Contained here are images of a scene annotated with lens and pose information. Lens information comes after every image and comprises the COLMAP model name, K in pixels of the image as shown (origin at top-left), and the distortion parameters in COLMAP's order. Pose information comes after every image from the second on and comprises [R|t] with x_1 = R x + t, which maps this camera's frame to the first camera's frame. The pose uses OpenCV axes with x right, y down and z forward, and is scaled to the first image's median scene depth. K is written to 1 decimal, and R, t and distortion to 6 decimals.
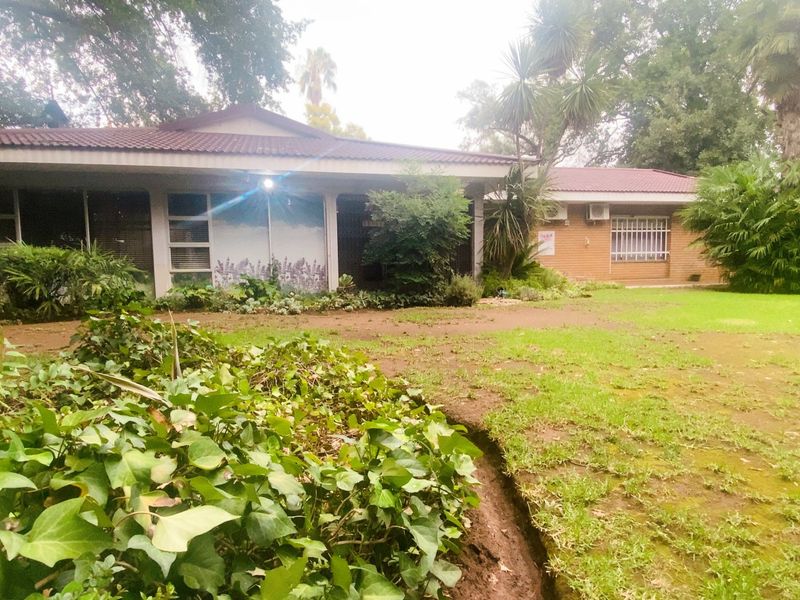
lens RADIAL K [[500.2, 0, 400.0], [0, 500.2, 300.0], [0, 0, 1]] dist [0.085783, -0.113095]
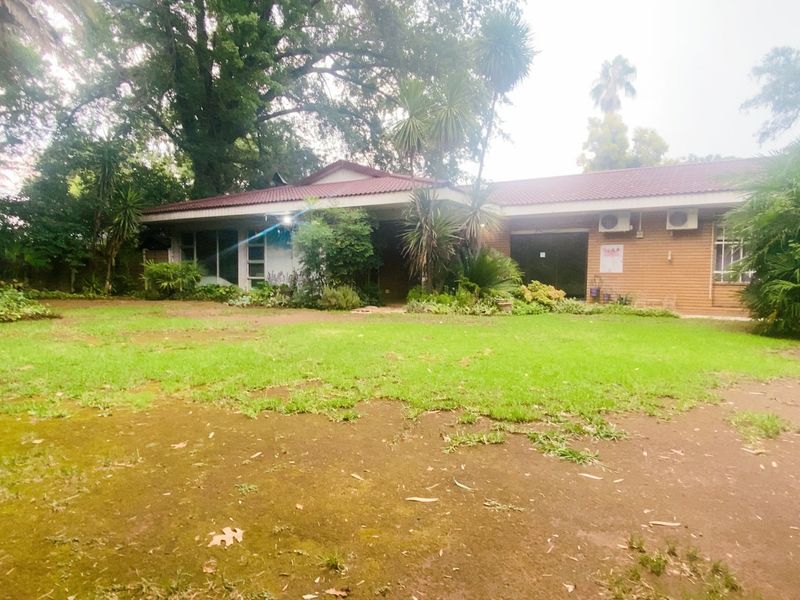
lens RADIAL K [[500.2, 0, 400.0], [0, 500.2, 300.0], [0, 0, 1]] dist [0.085783, -0.113095]
pose [[0.699087, 0.056728, -0.712783, 0.987668], [-0.075762, 0.997113, 0.005051, -0.030499], [0.711011, 0.050471, 0.701367, 0.214287]]
